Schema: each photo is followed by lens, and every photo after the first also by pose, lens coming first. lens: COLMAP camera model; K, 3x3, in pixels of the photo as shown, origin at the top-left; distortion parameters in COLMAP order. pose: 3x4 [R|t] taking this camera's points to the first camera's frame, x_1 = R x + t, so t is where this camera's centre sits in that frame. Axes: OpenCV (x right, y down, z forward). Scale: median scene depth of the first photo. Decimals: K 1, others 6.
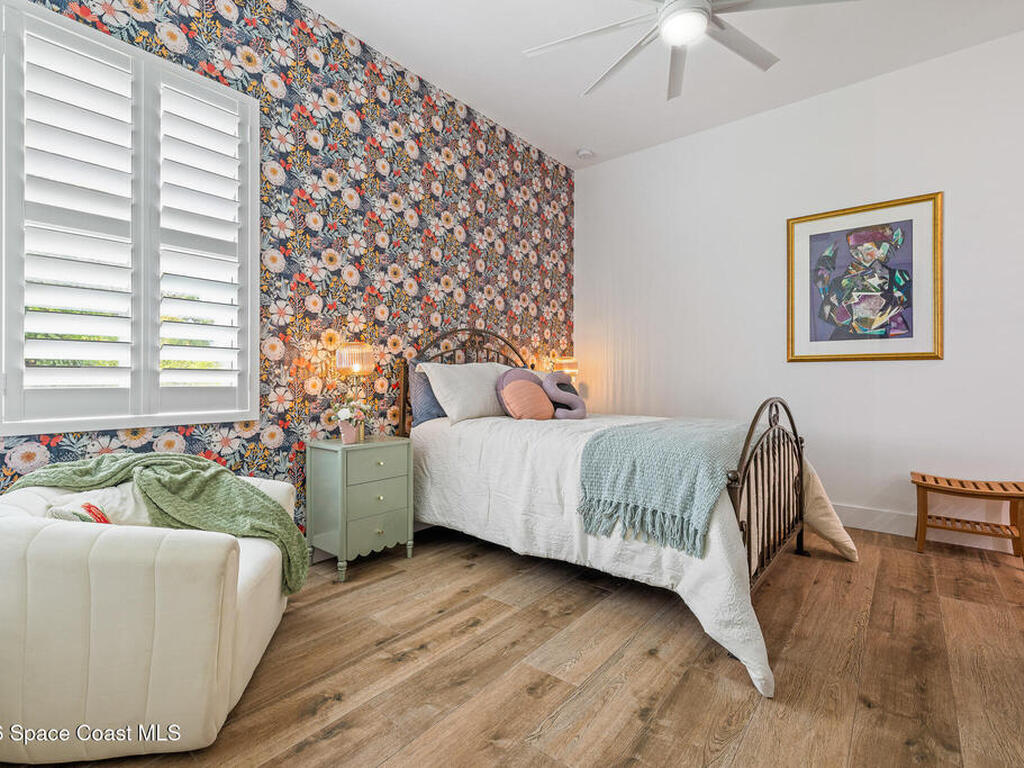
lens RADIAL K [[483.9, 0, 512.0], [0, 483.9, 384.0], [0, 0, 1]] dist [-0.000315, -0.000784]
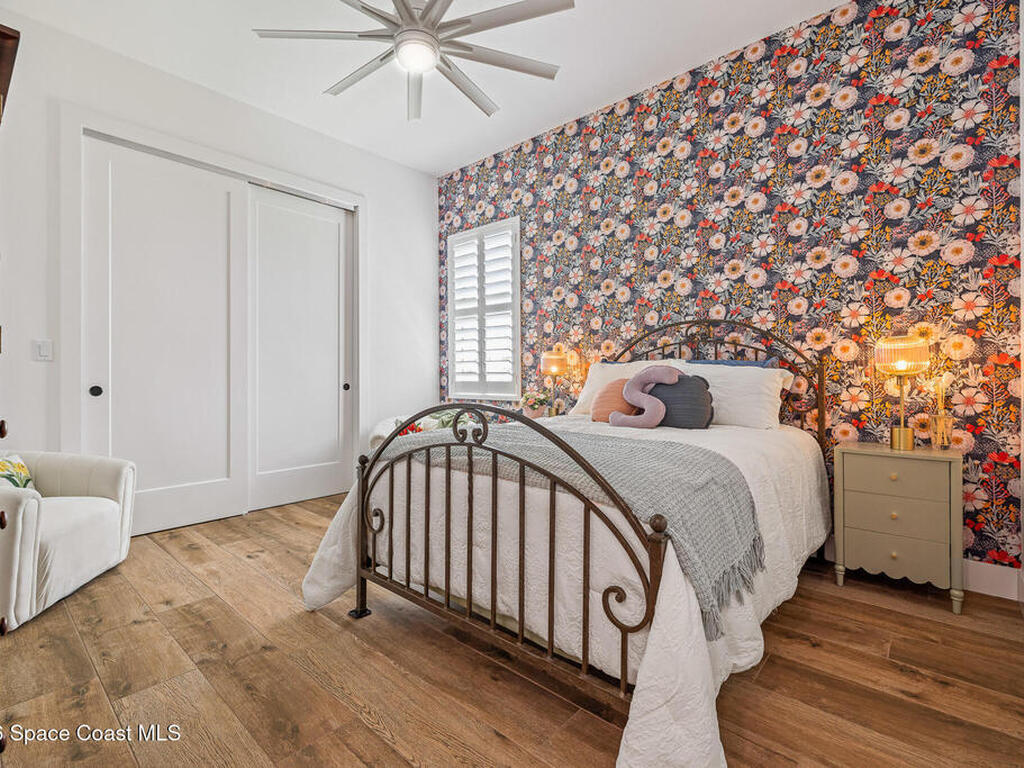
lens RADIAL K [[483.9, 0, 512.0], [0, 483.9, 384.0], [0, 0, 1]] dist [-0.000315, -0.000784]
pose [[-0.038453, 0.016191, -0.999129, 1.152229], [-0.007301, 0.999837, 0.016484, -0.014604], [0.999234, 0.007929, -0.038329, 0.997857]]
